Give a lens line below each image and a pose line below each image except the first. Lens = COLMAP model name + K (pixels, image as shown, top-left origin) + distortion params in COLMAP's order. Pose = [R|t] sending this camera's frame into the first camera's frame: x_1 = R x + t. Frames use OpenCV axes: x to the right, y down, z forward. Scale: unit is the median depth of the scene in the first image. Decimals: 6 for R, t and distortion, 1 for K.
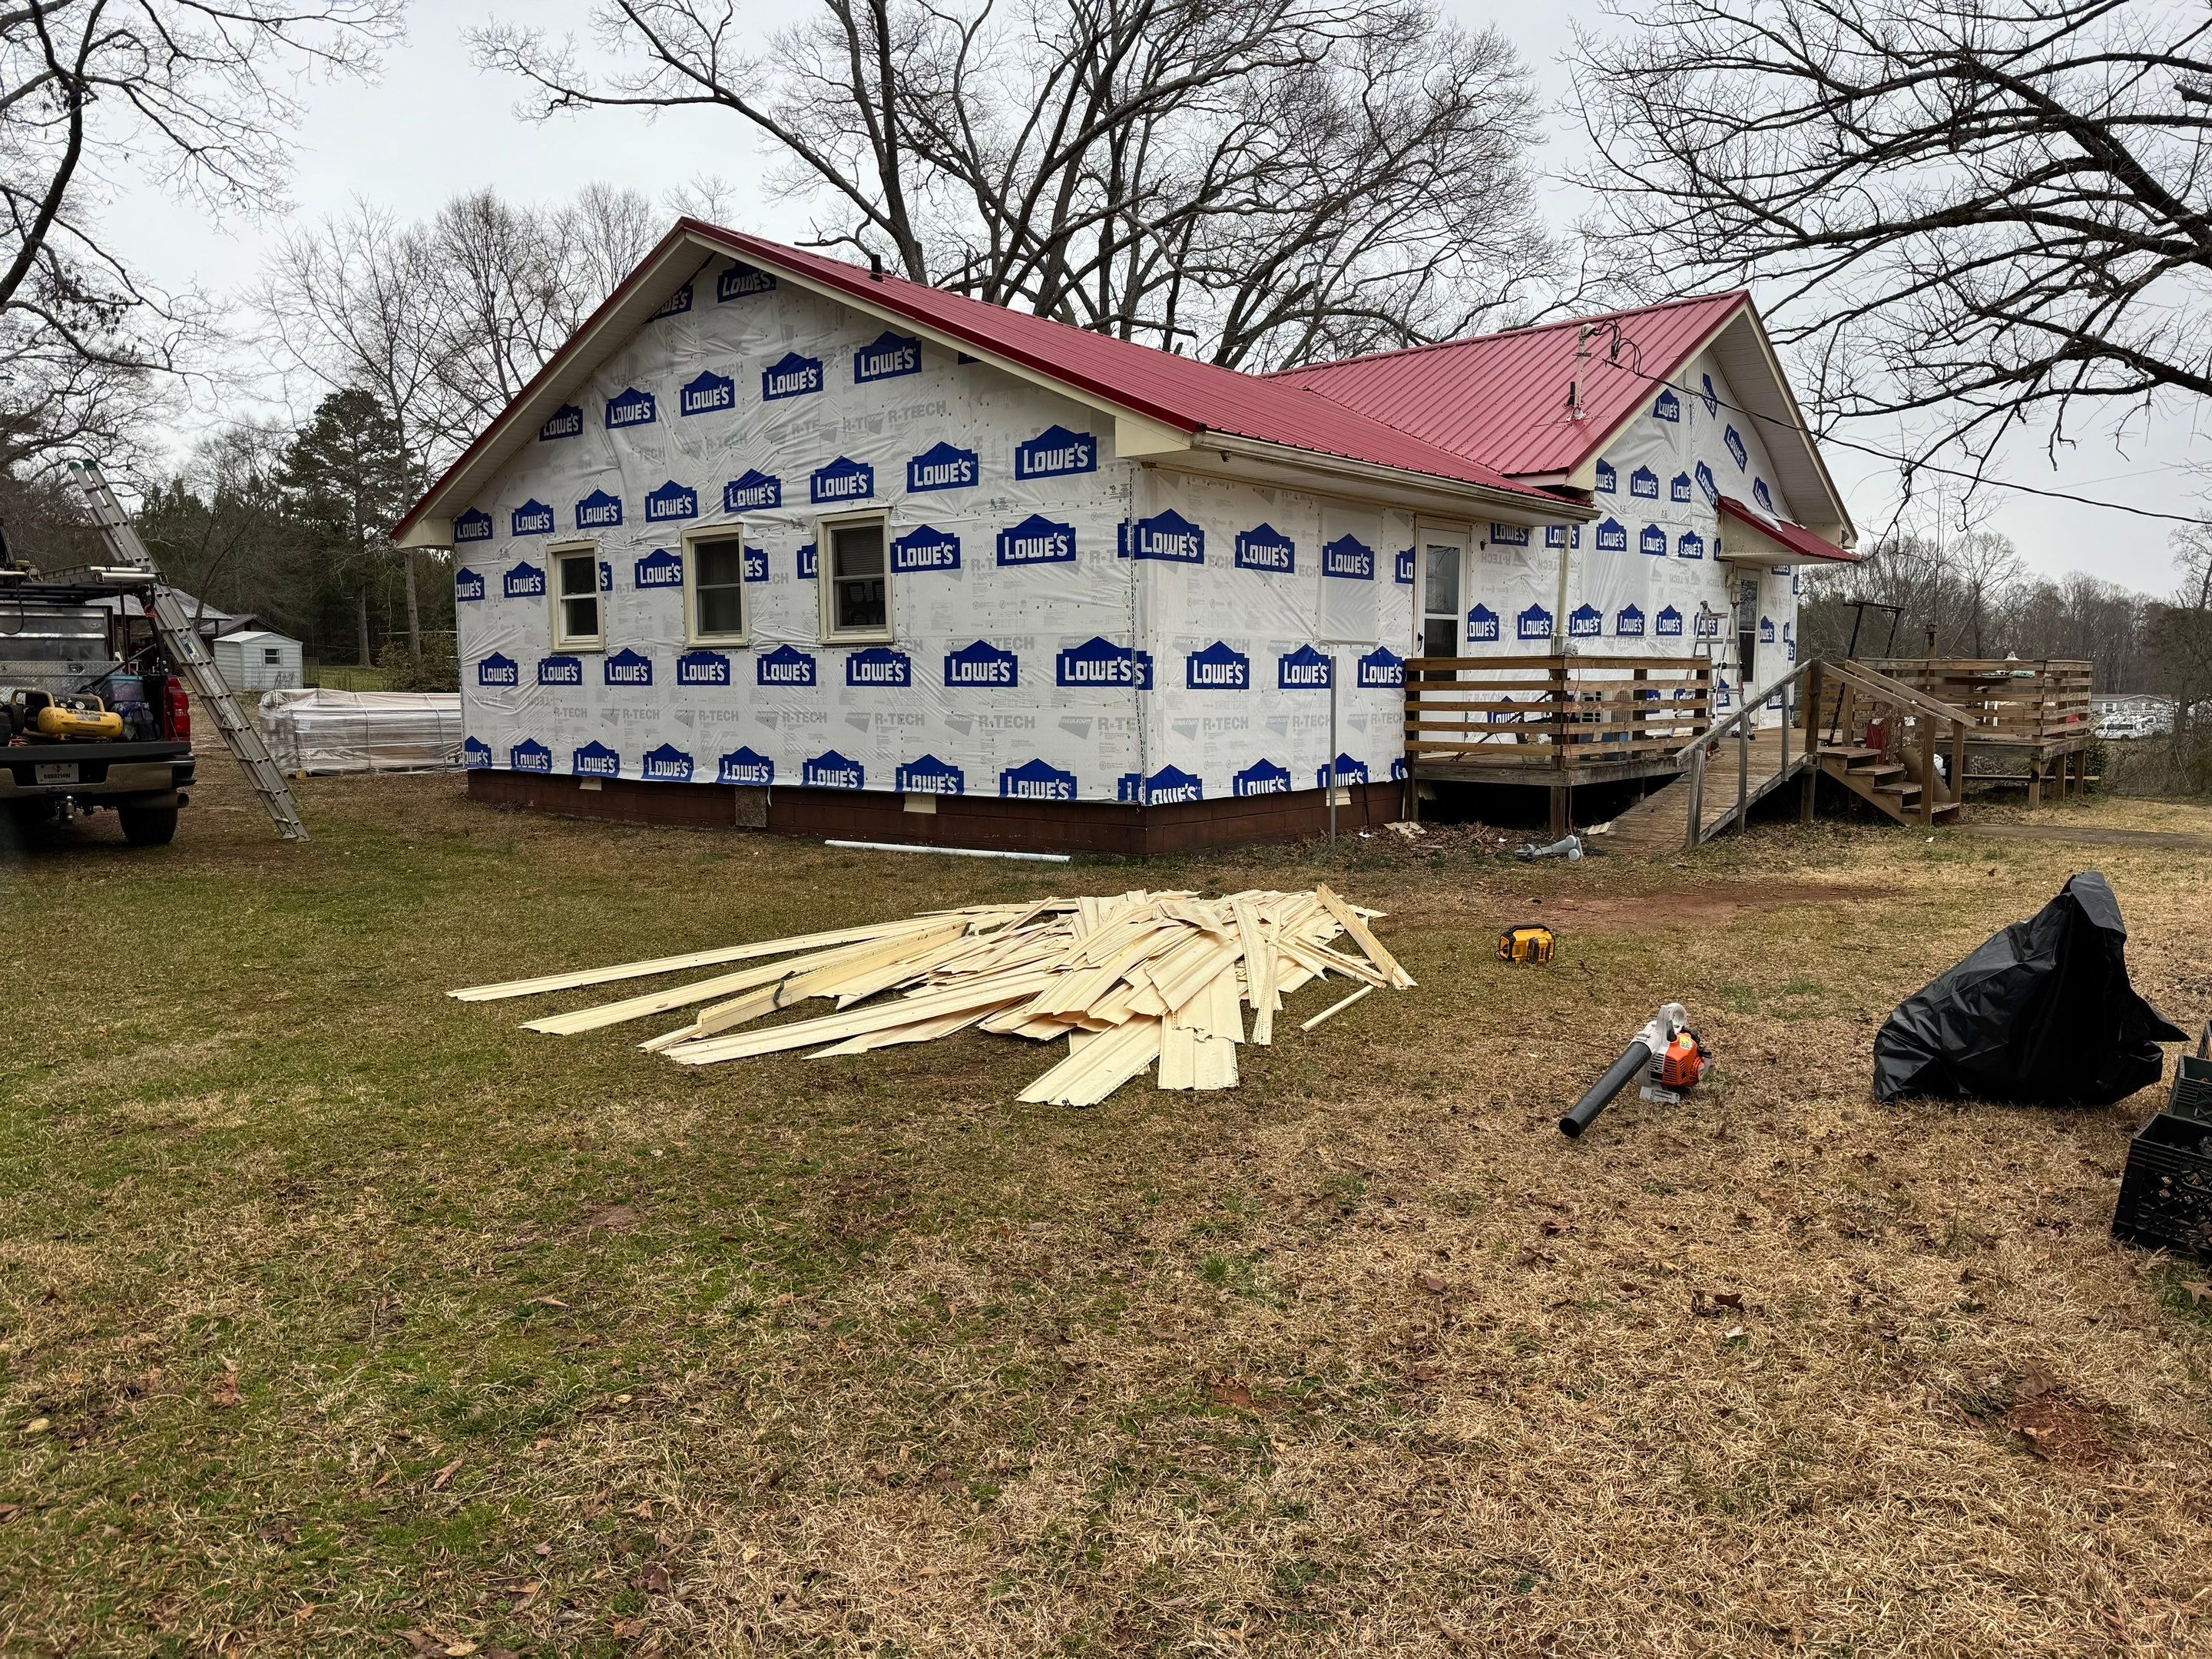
lens RADIAL K [[1660.5, 0, 1084.7], [0, 1660.5, 838.4], [0, 0, 1]] dist [-0.005922, 0.001381]
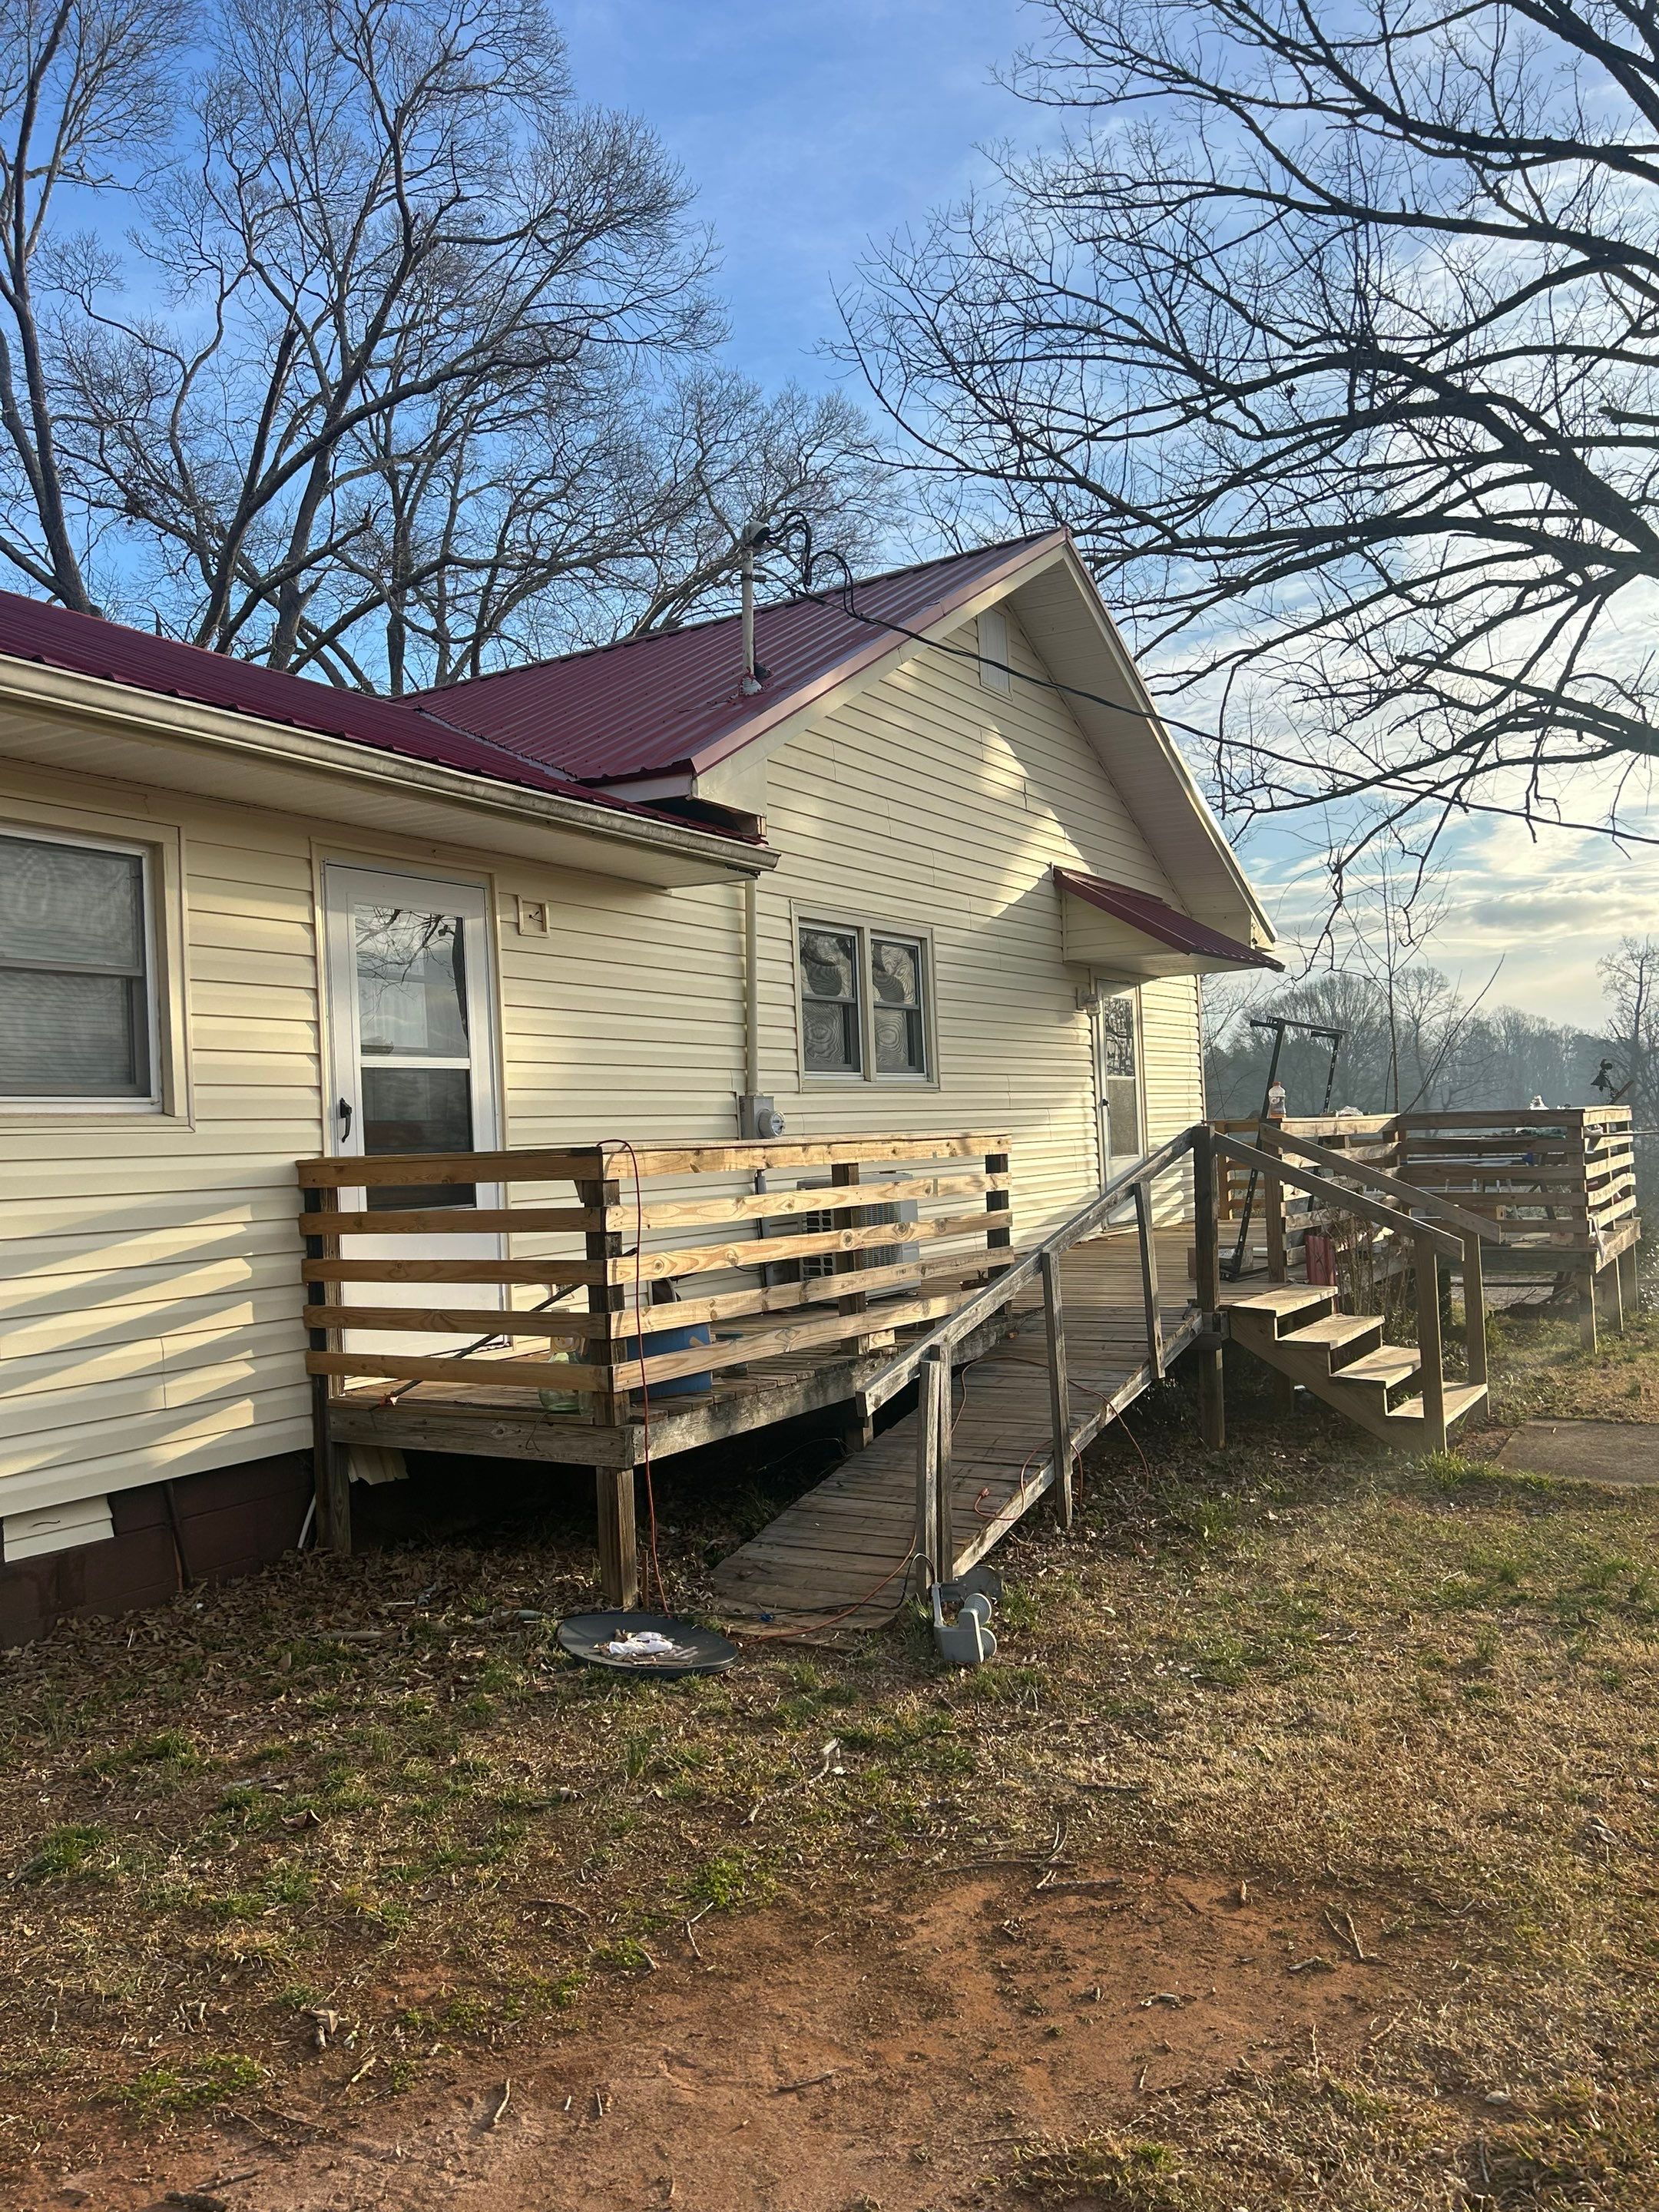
lens RADIAL K [[1660.5, 0, 836.0], [0, 1660.5, 1099.6], [0, 0, 1]] dist [-0.005922, 0.001381]
pose [[0.987248, -0.033329, 0.155659, 0.147433], [0.051624, 0.992022, -0.115011, -0.037465], [-0.150584, 0.121580, 0.981093, 0.300043]]
